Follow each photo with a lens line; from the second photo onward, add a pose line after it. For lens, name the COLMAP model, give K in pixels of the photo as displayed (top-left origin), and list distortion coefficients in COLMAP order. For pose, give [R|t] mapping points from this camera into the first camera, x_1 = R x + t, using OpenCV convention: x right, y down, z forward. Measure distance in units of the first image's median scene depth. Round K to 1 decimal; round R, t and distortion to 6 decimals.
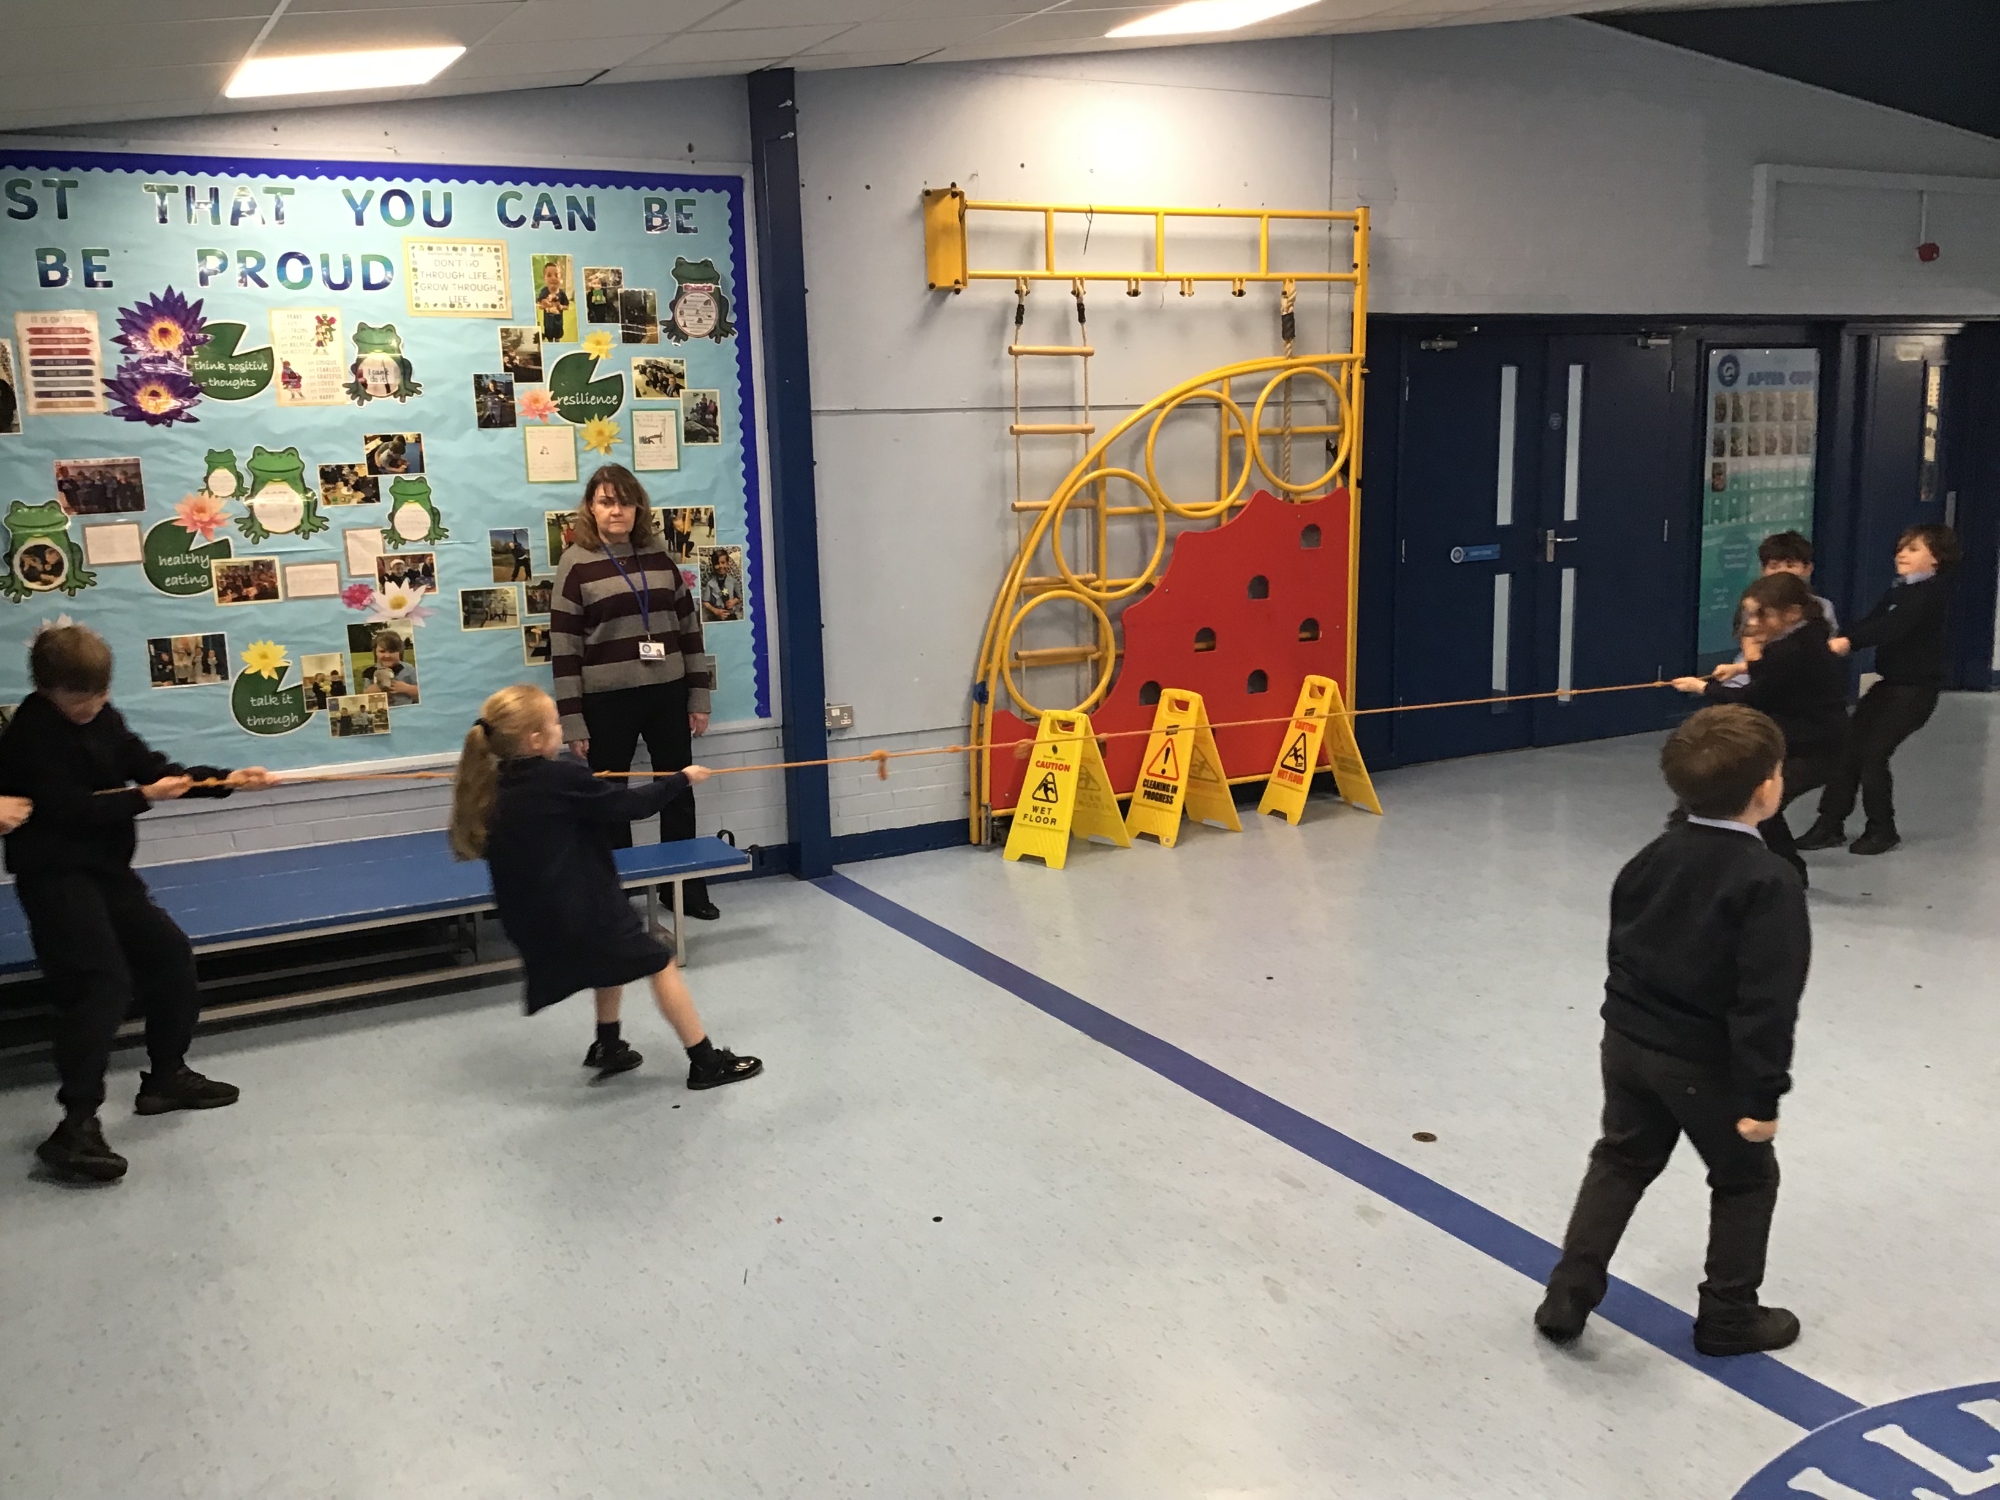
lens RADIAL K [[1819.7, 0, 1010.2], [0, 1819.7, 750.5], [0, 0, 1]] dist [0.130411, -0.263305]
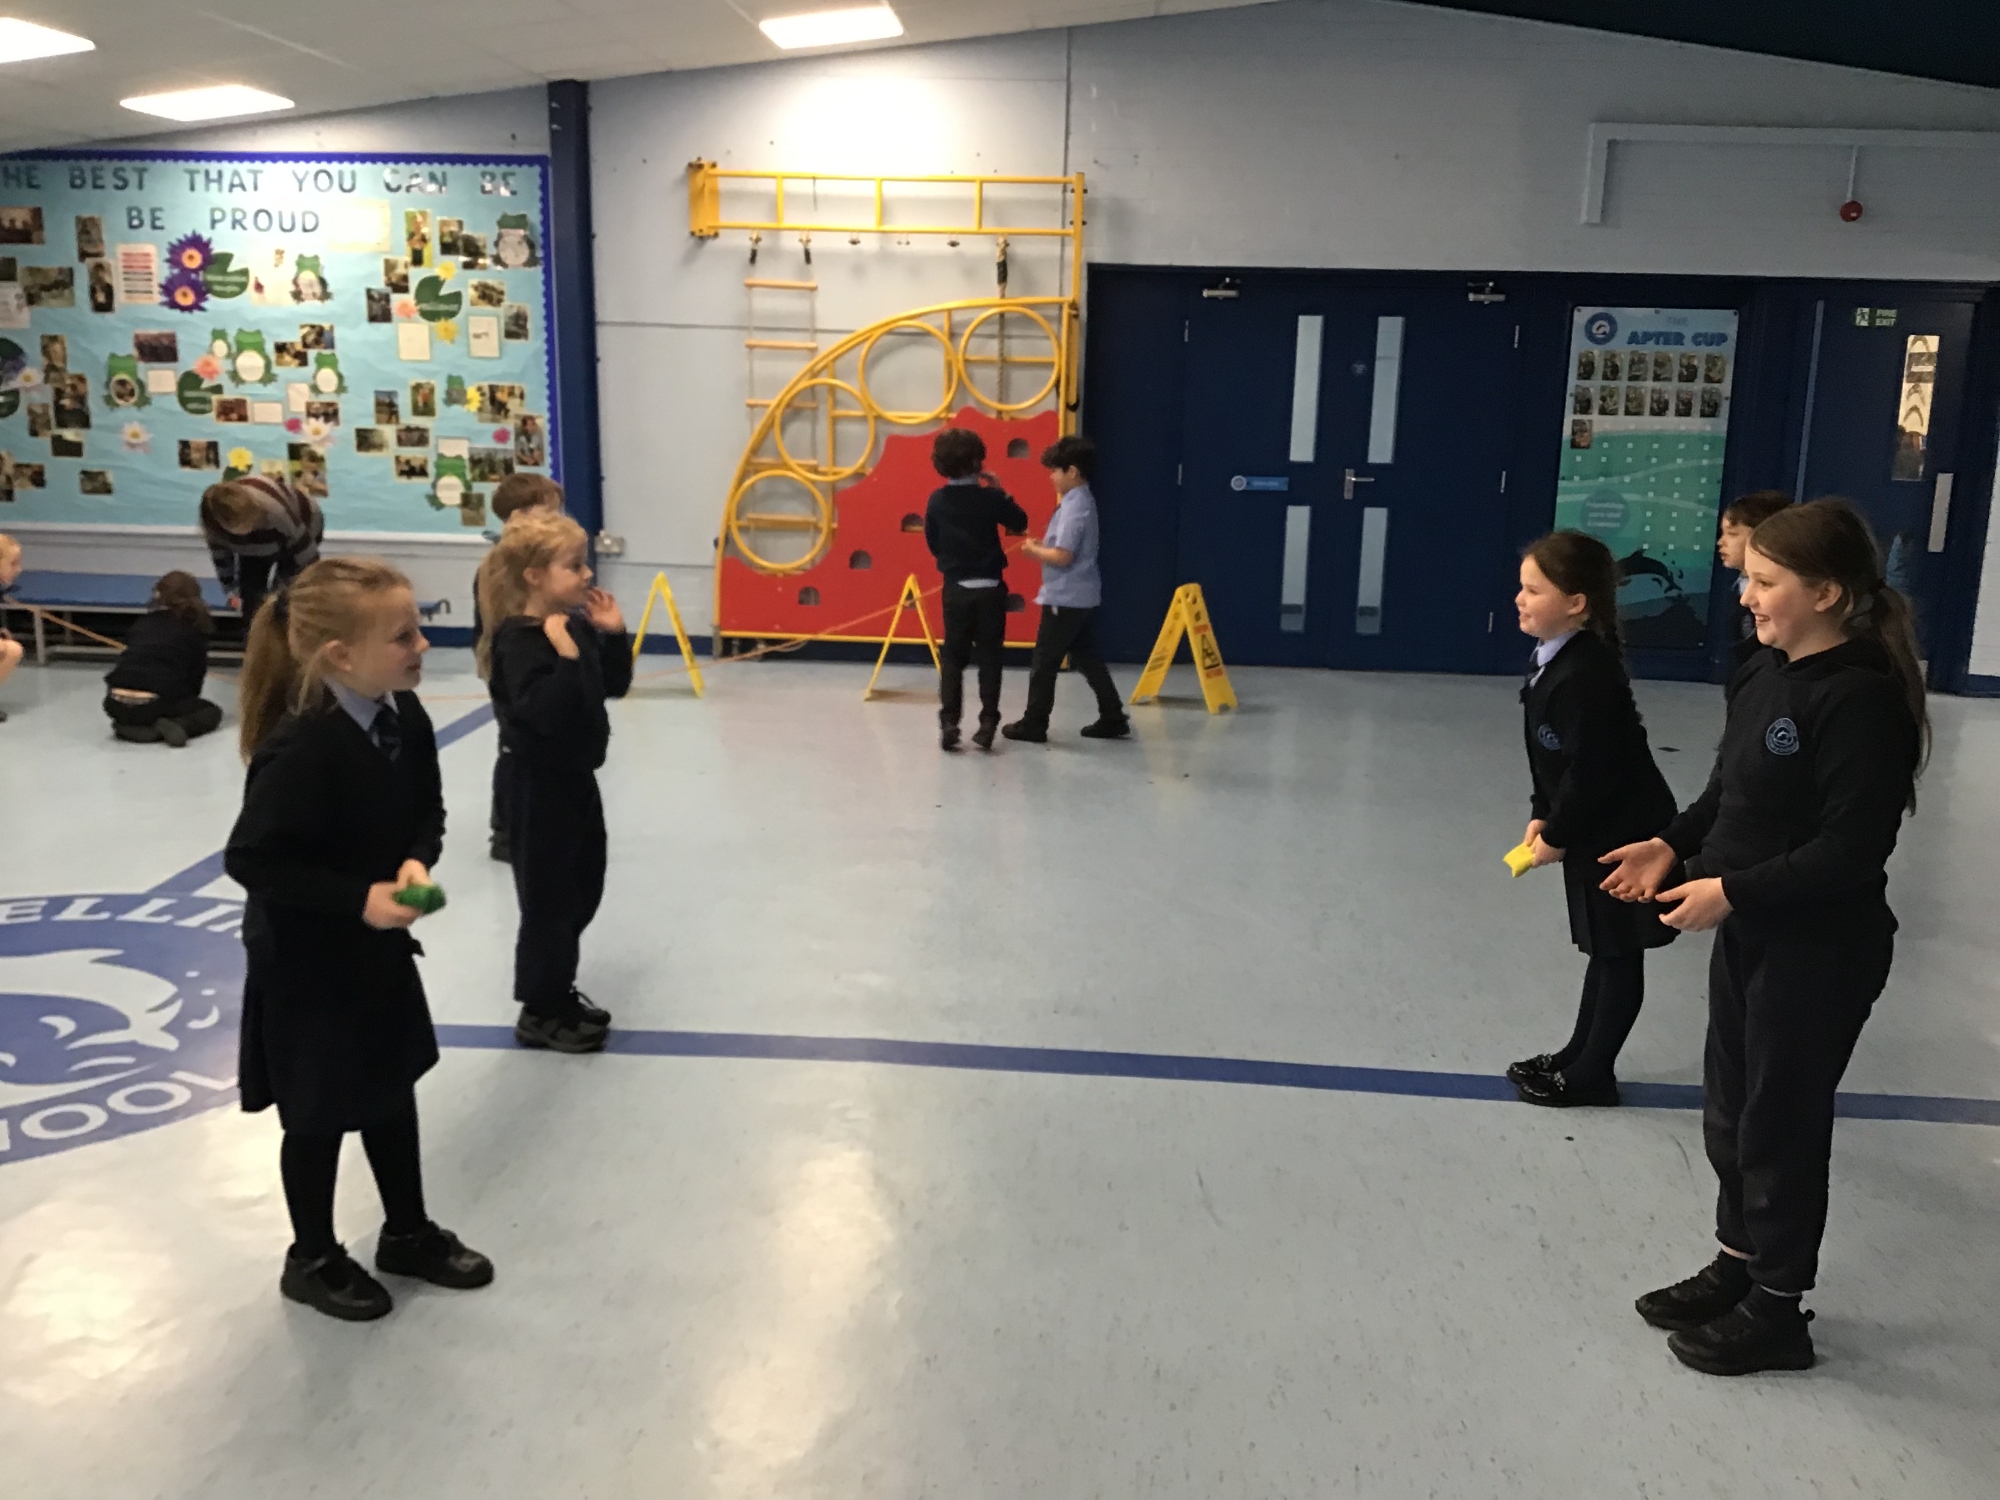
lens RADIAL K [[1793.6, 0, 995.9], [0, 1793.6, 741.8], [0, 0, 1]] dist [0.134578, -0.286073]
pose [[0.840839, 0.155954, -0.518332, 0.973384], [-0.141240, 0.987635, 0.068037, -0.005709], [0.522533, 0.016001, 0.852469, -0.021366]]
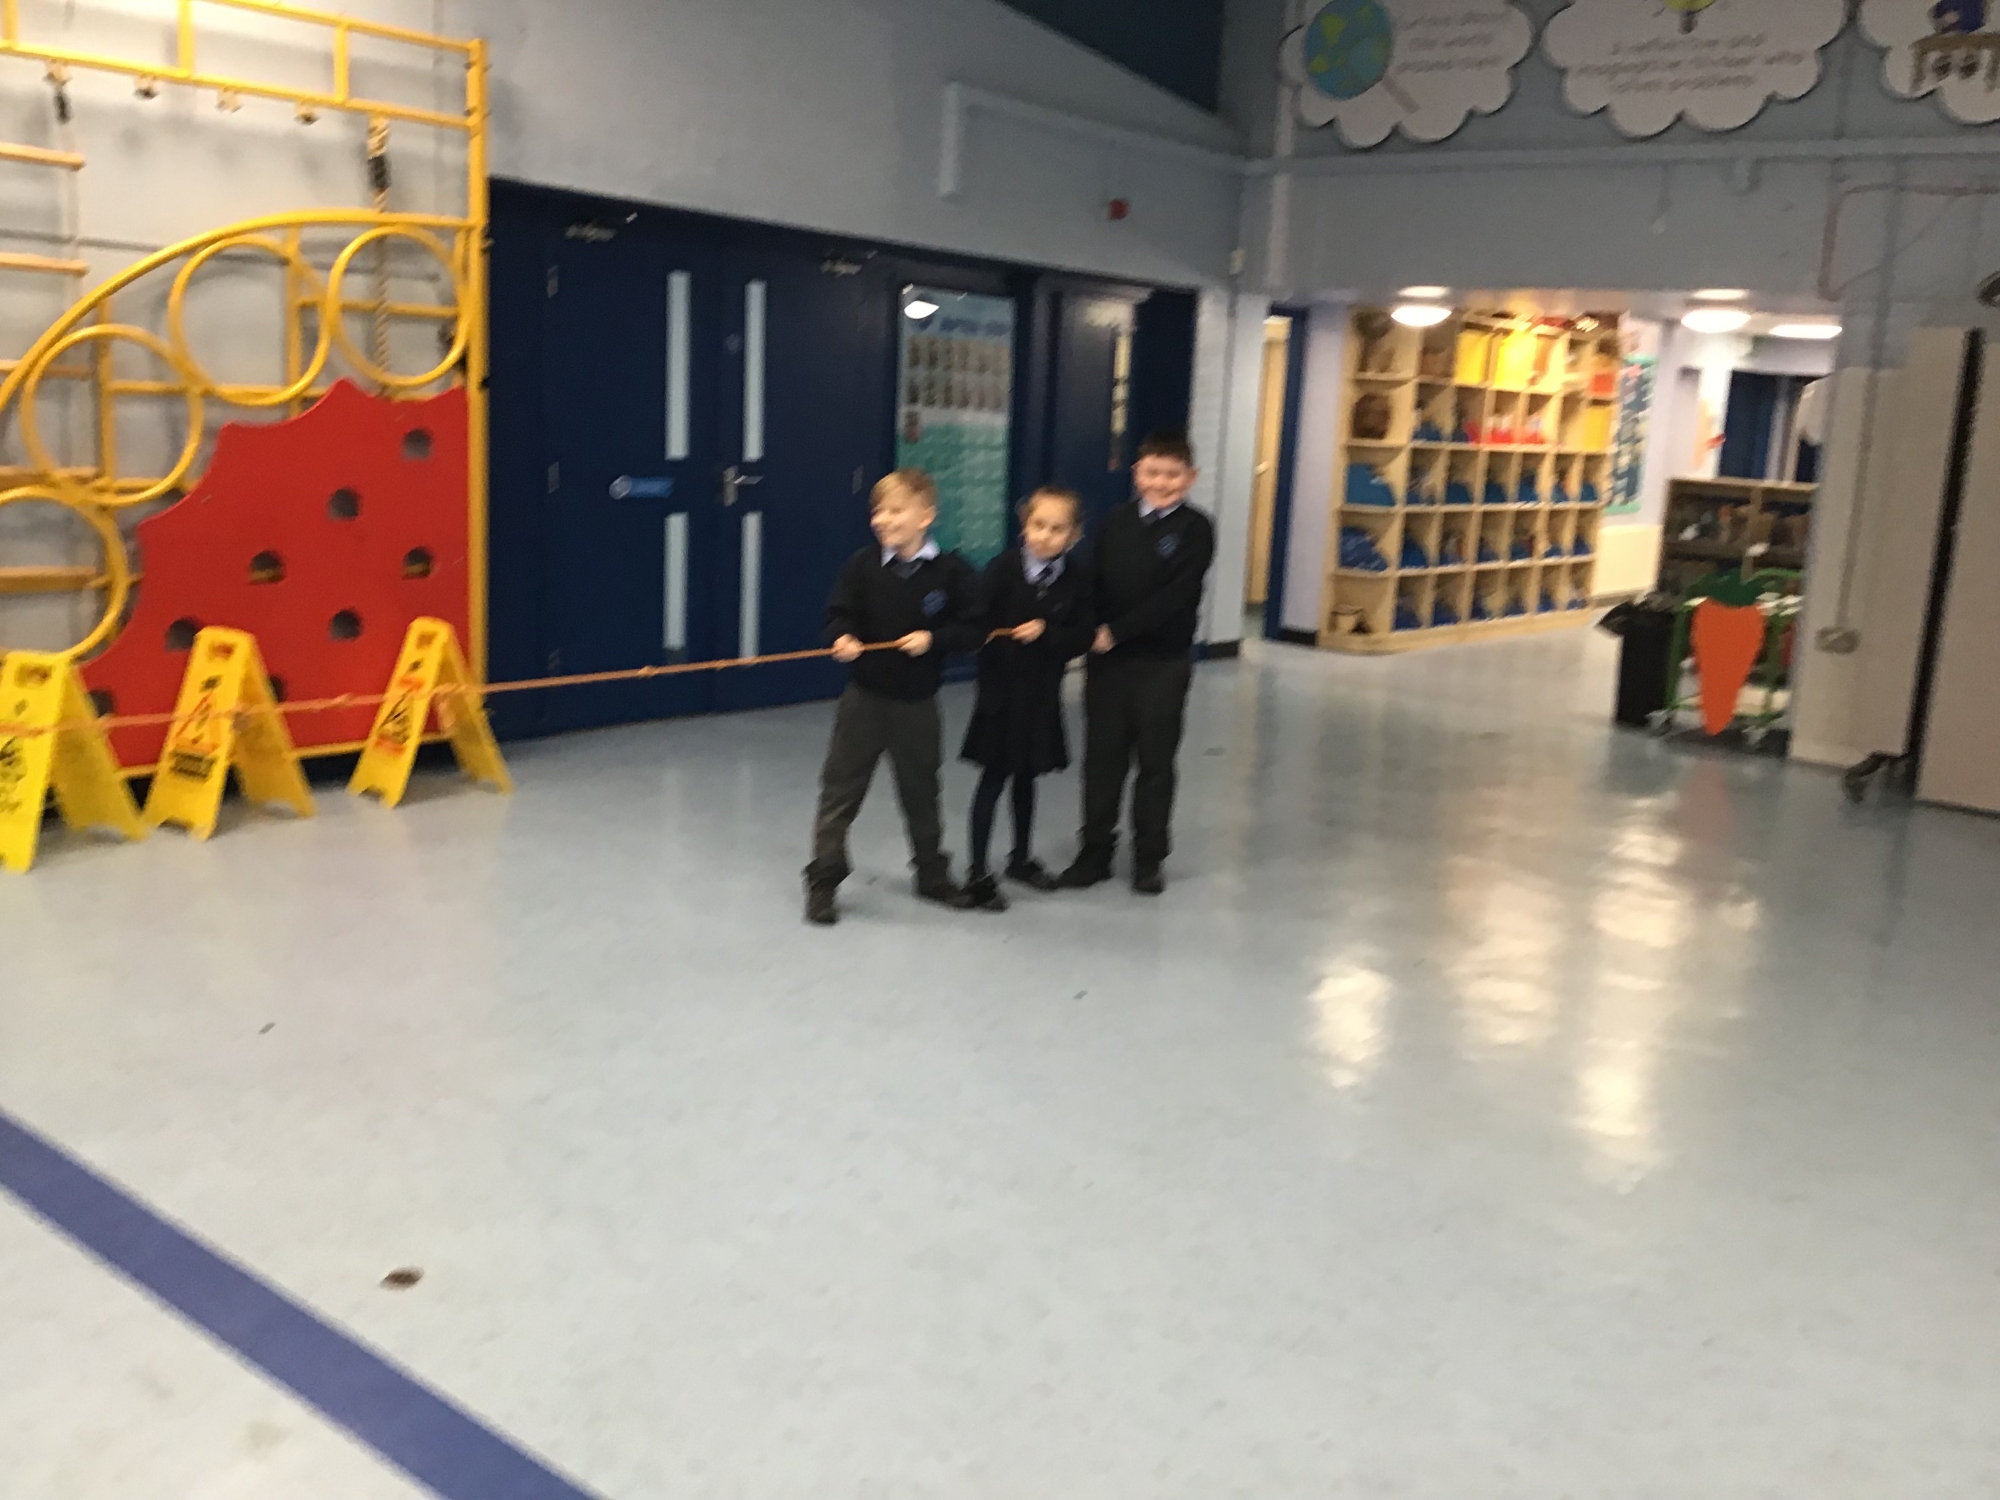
lens RADIAL K [[1790.9, 0, 1000.7], [0, 1790.9, 747.3], [0, 0, 1]] dist [0.097409, -0.181282]
pose [[0.927518, 0.006205, 0.373727, 0.130104], [-0.011978, 0.999842, 0.013127, 0.001396], [-0.373587, -0.016652, 0.927446, 0.209969]]
